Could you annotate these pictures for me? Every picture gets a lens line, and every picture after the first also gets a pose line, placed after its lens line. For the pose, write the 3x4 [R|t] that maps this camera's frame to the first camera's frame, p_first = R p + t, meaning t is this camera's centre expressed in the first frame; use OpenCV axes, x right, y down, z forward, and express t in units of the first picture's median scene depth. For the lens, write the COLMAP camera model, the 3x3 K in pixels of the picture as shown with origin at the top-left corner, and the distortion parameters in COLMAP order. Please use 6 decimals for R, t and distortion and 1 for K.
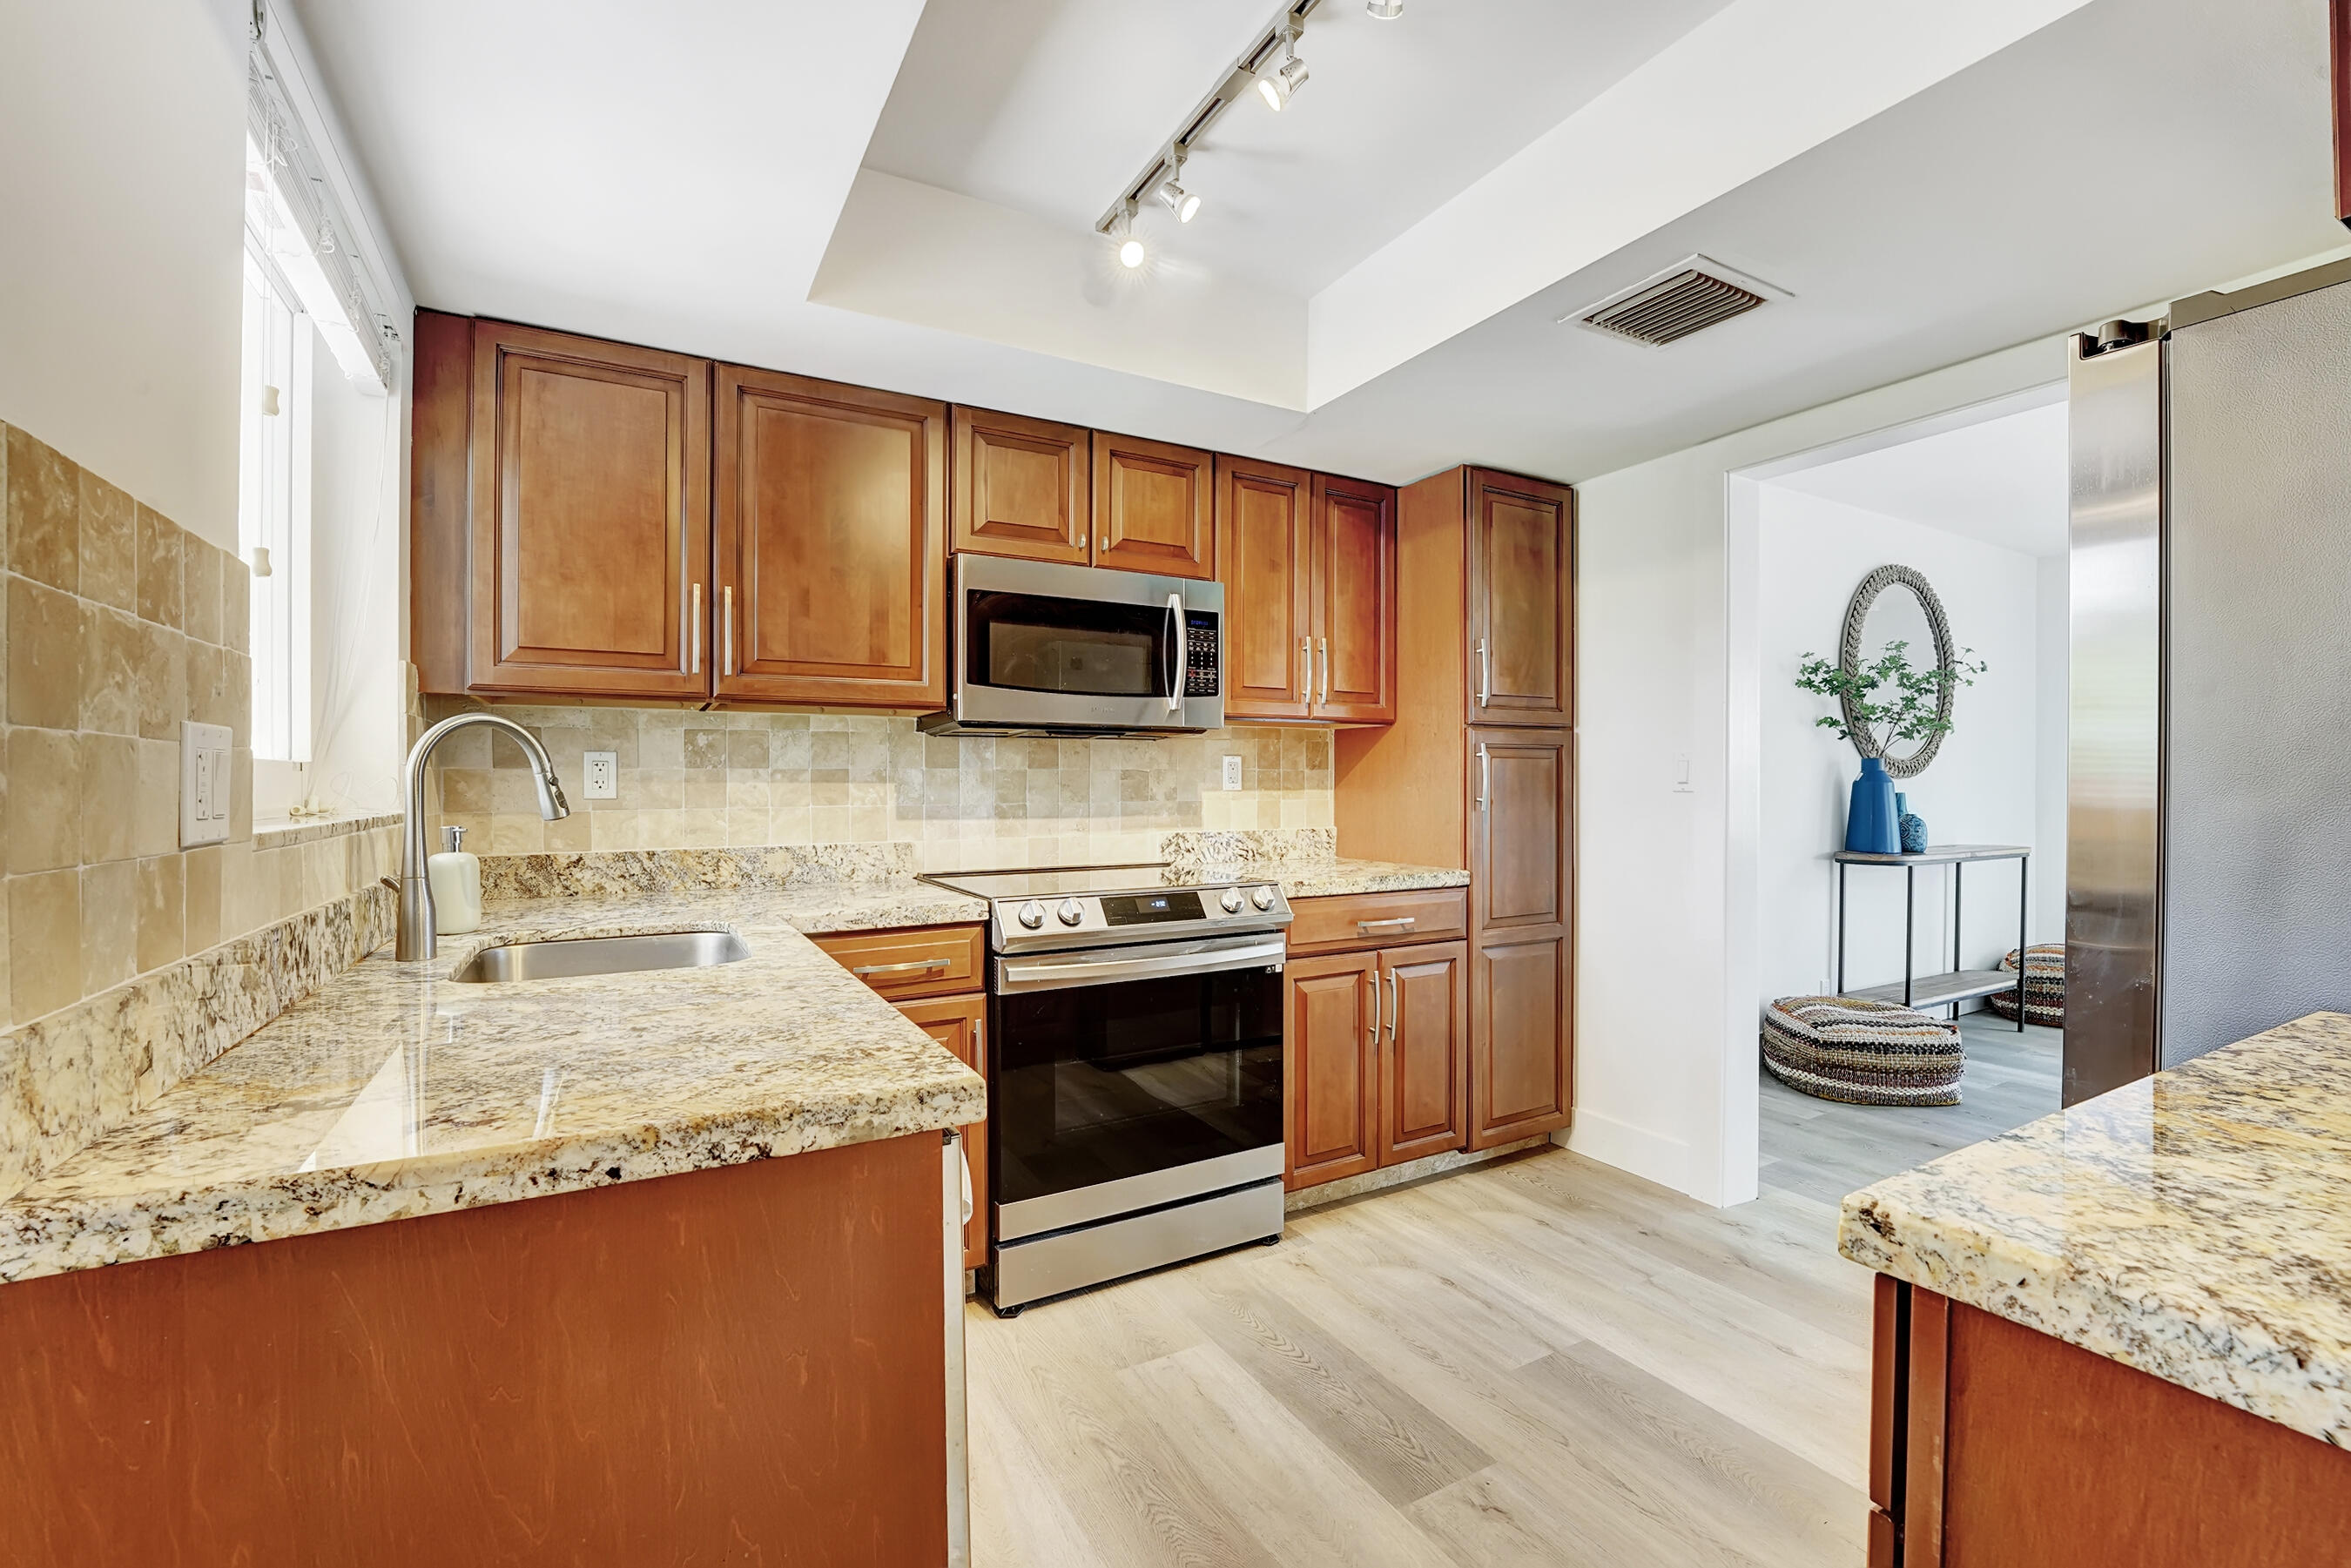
lens RADIAL K [[961.9, 0, 1178.0], [0, 961.9, 786.5], [0, 0, 1]] dist [-0.027849, -0.000116]
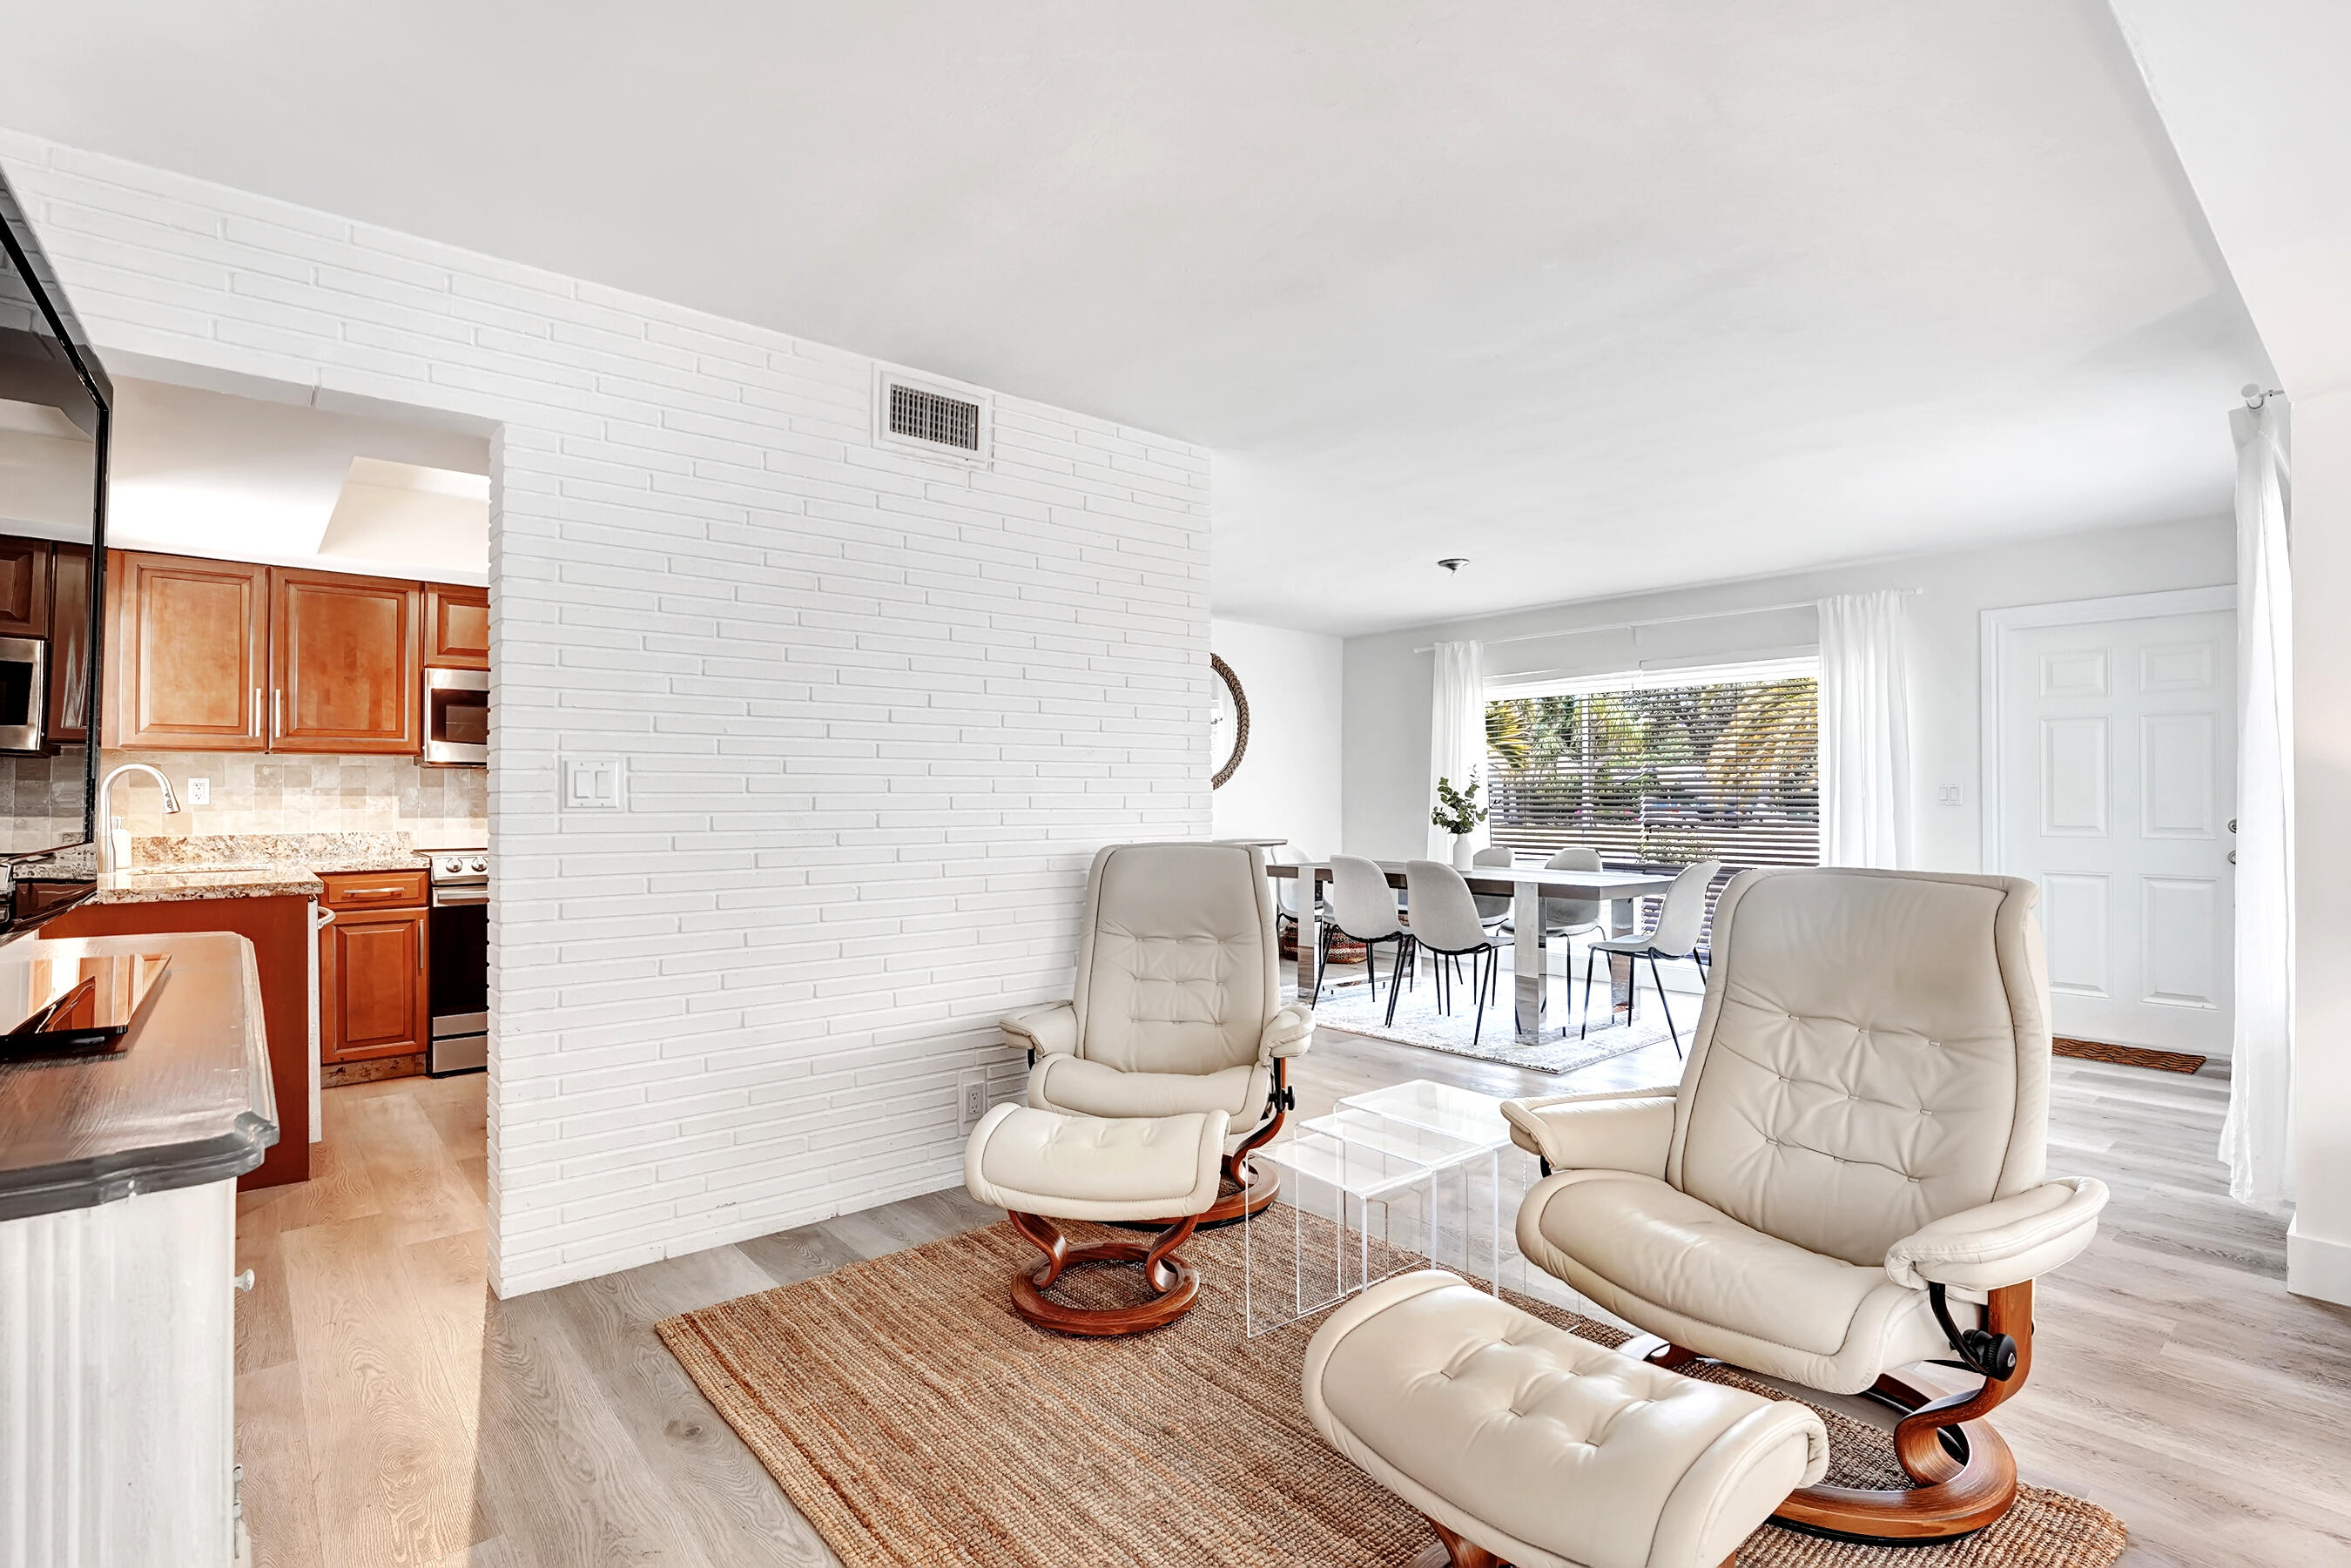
lens RADIAL K [[1113.6, 0, 1180.1], [0, 1113.6, 787.7], [0, 0, 1]] dist [-0.016860, -0.000922]
pose [[0.983217, 0.001150, 0.182438, 0.830679], [0.000968, 0.999933, -0.011516, 0.006510], [-0.182439, 0.011499, 0.983150, -1.366950]]
